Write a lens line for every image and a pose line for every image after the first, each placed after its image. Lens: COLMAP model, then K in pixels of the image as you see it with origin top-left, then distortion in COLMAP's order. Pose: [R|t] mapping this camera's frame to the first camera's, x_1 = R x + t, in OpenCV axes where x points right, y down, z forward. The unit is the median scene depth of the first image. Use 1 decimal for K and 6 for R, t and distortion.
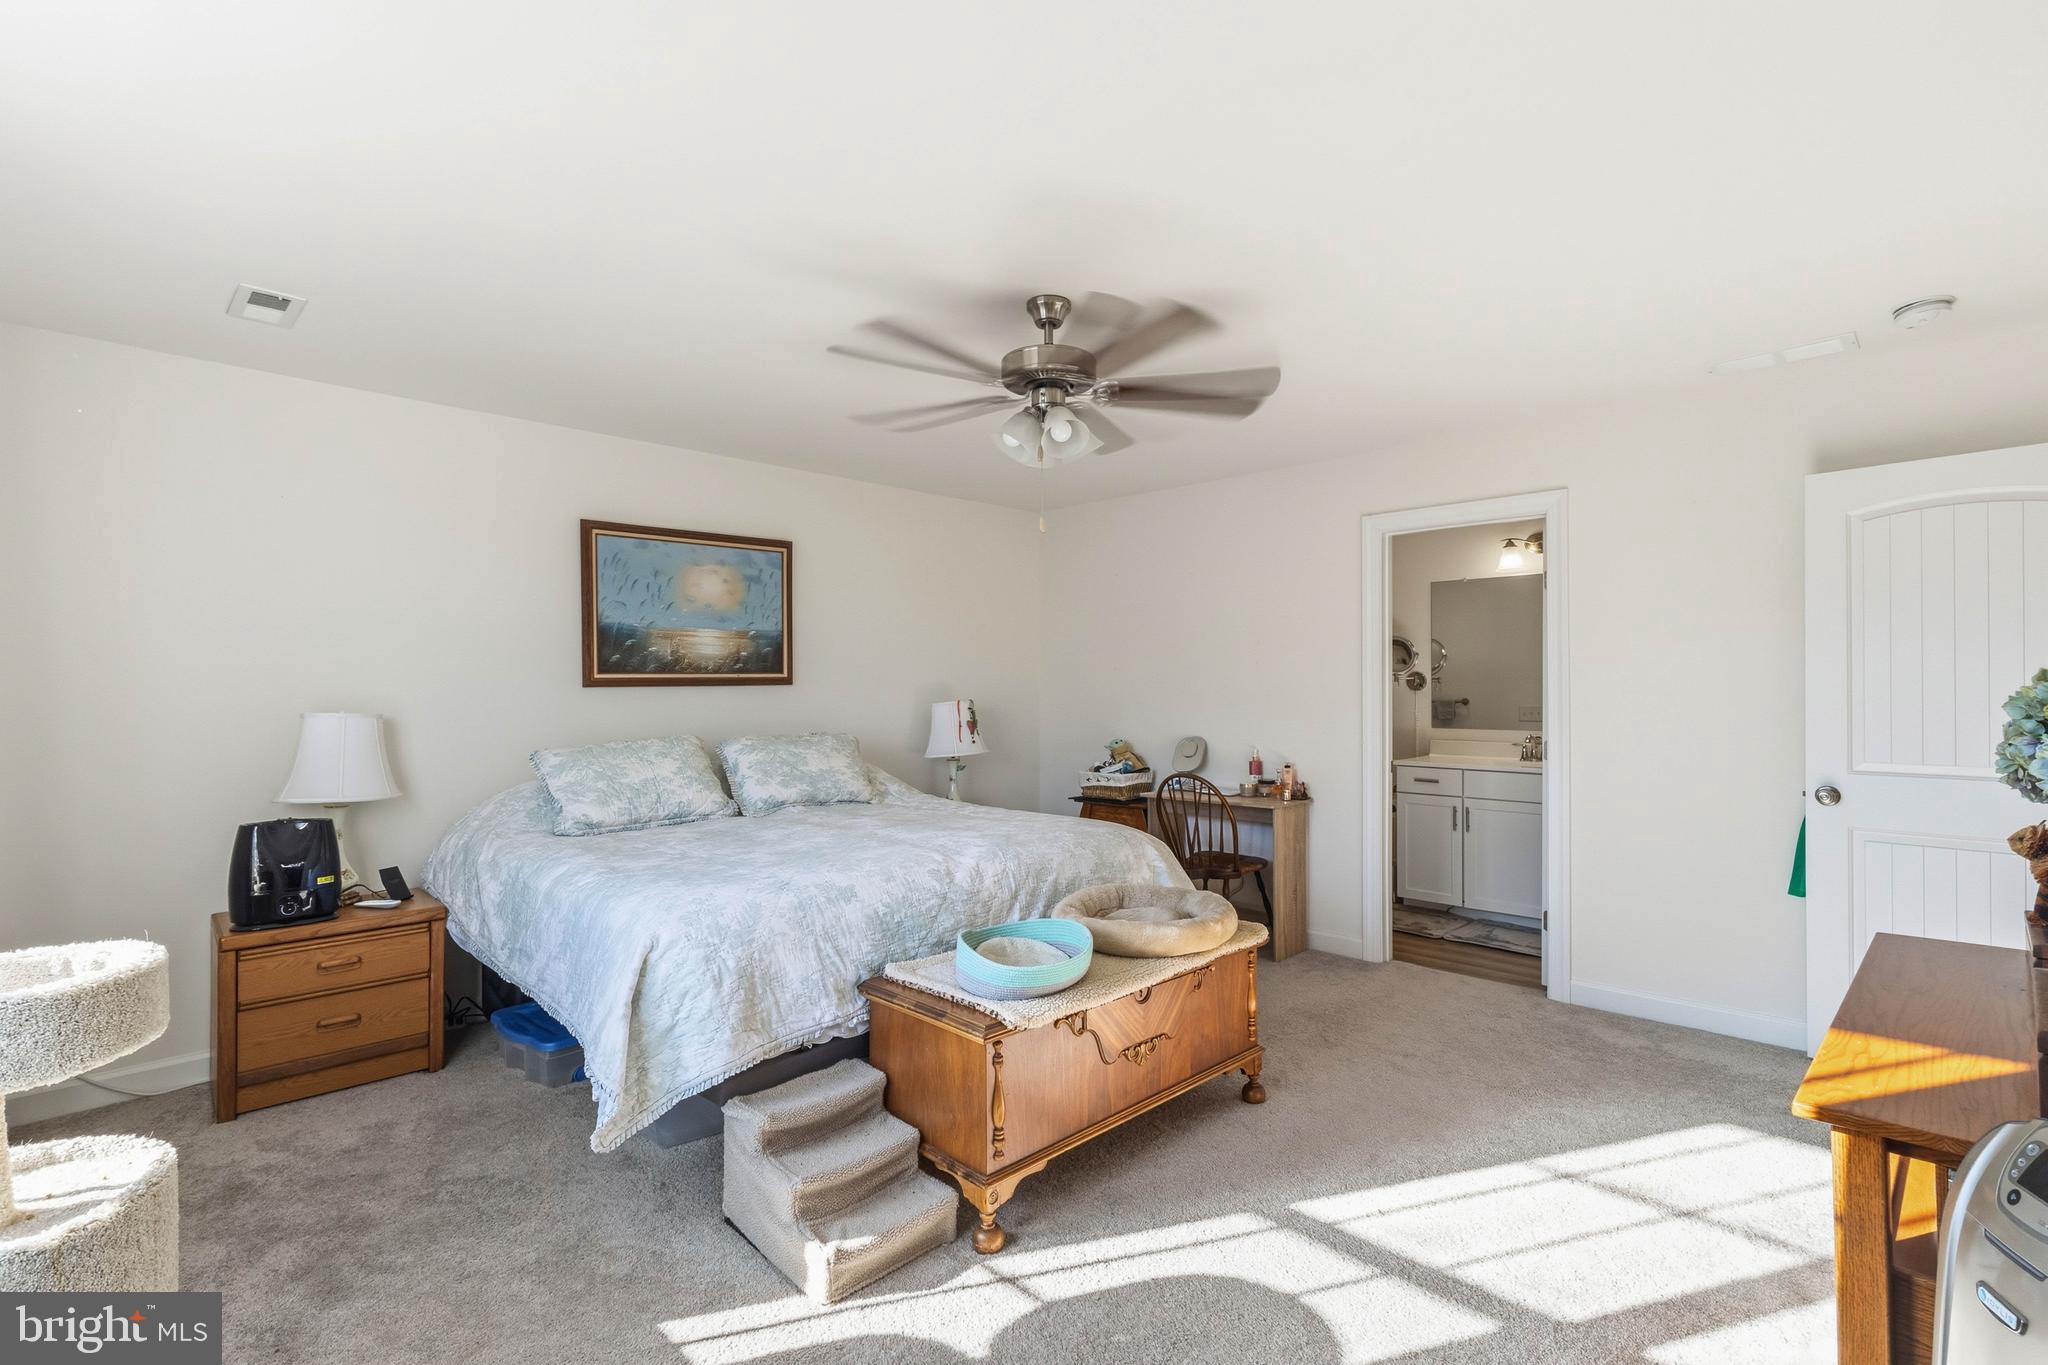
lens RADIAL K [[953.5, 0, 1010.0], [0, 953.5, 681.9], [0, 0, 1]] dist [-0.021924, -0.000048]
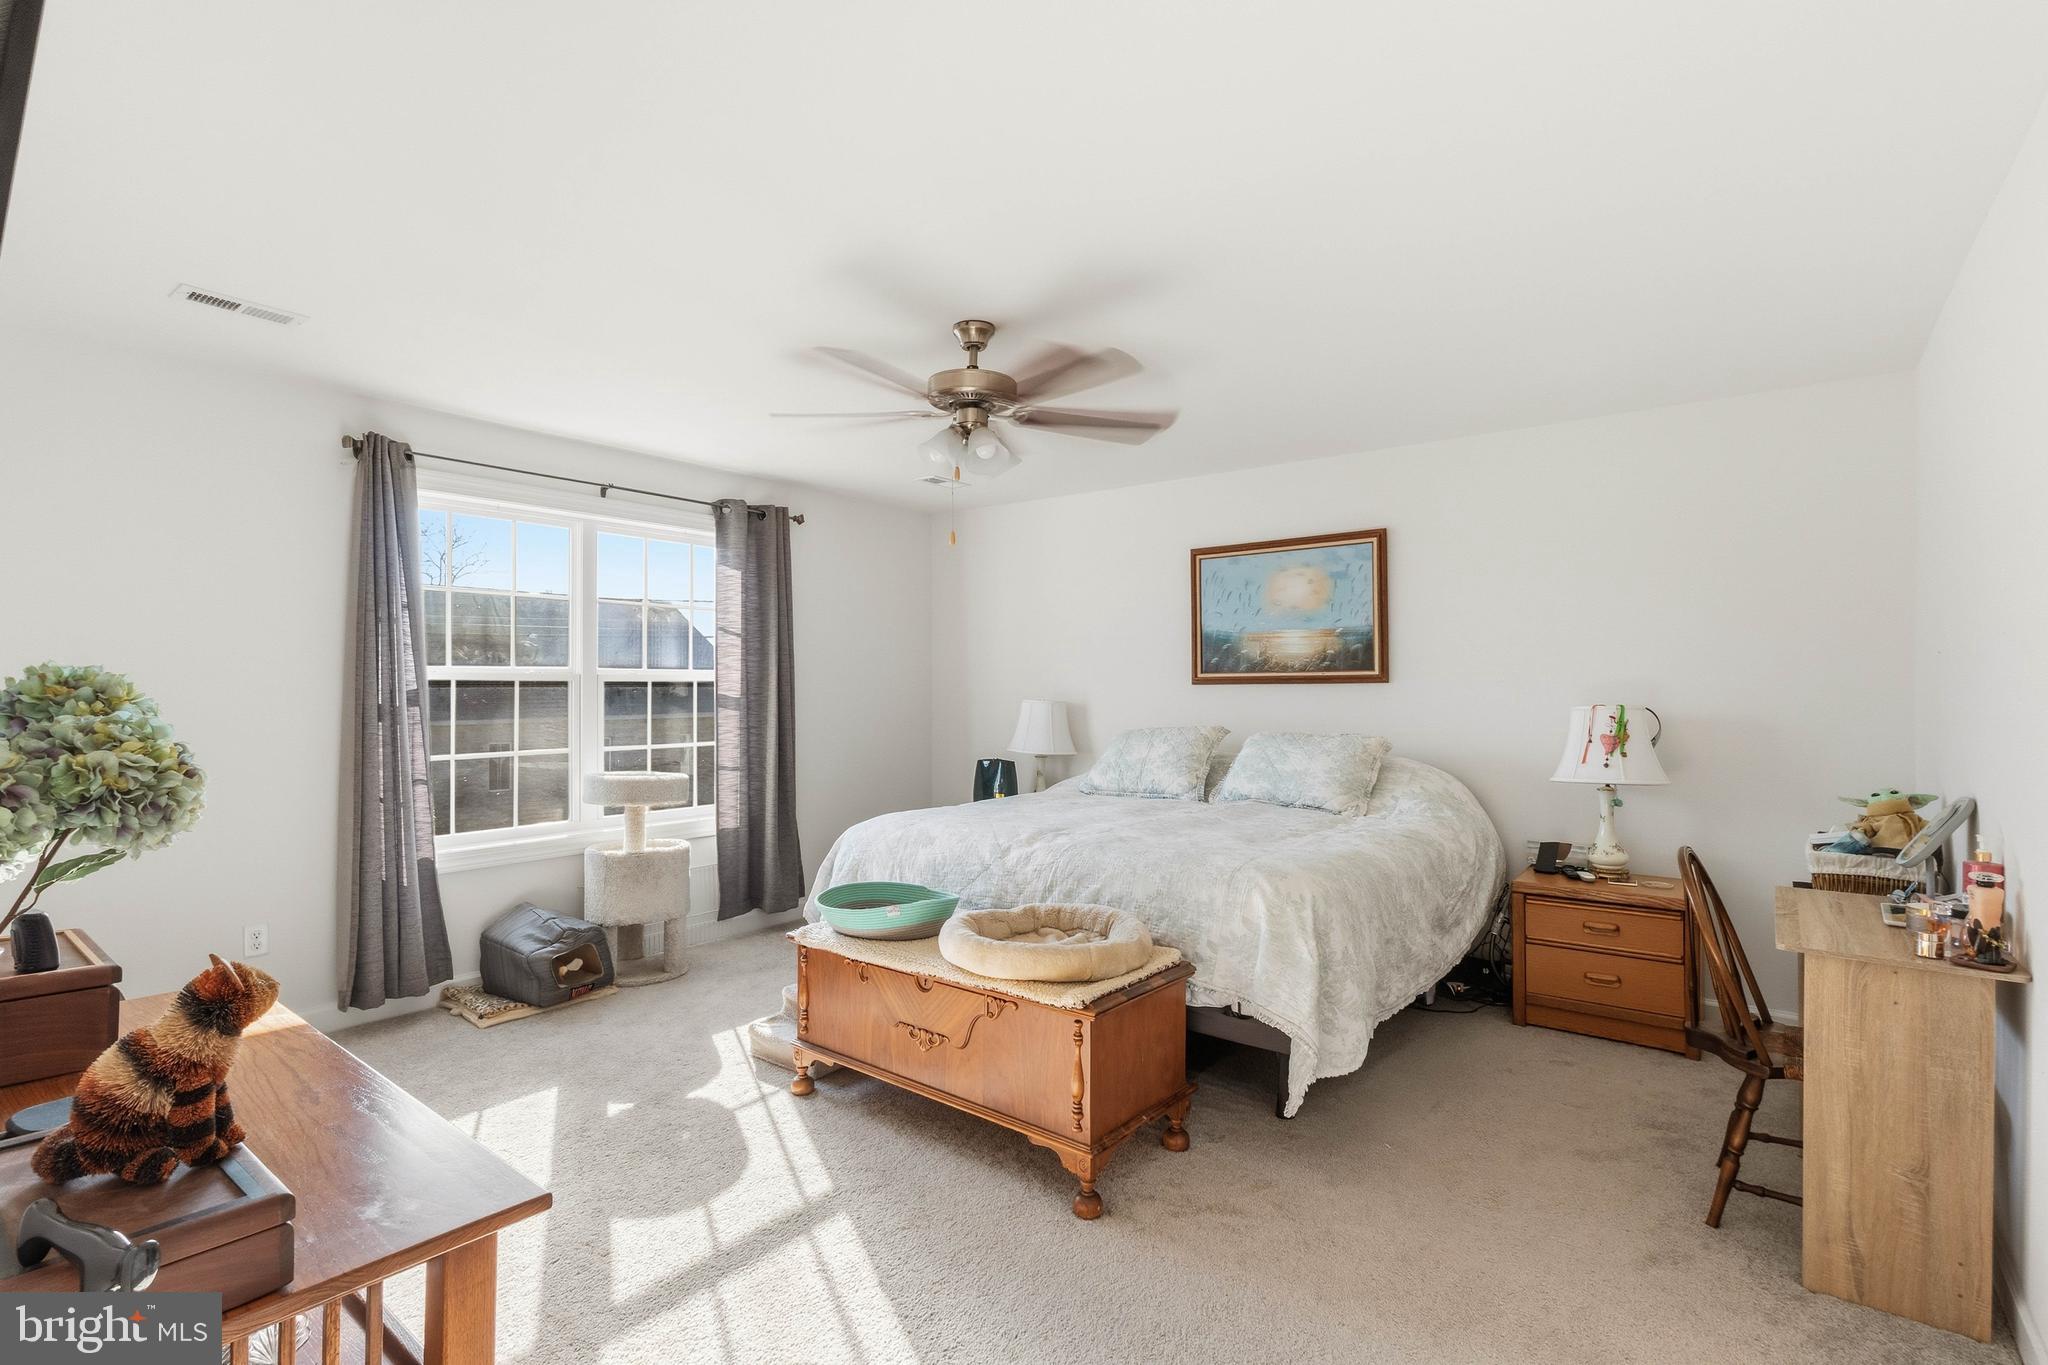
lens RADIAL K [[953.5, 0, 1010.0], [0, 953.5, 681.9], [0, 0, 1]] dist [-0.021924, -0.000048]
pose [[0.115940, 0.000263, -0.993256, 0.709703], [0.004449, 0.999990, 0.000784, -0.000168], [0.993246, -0.004510, 0.115938, 0.581838]]
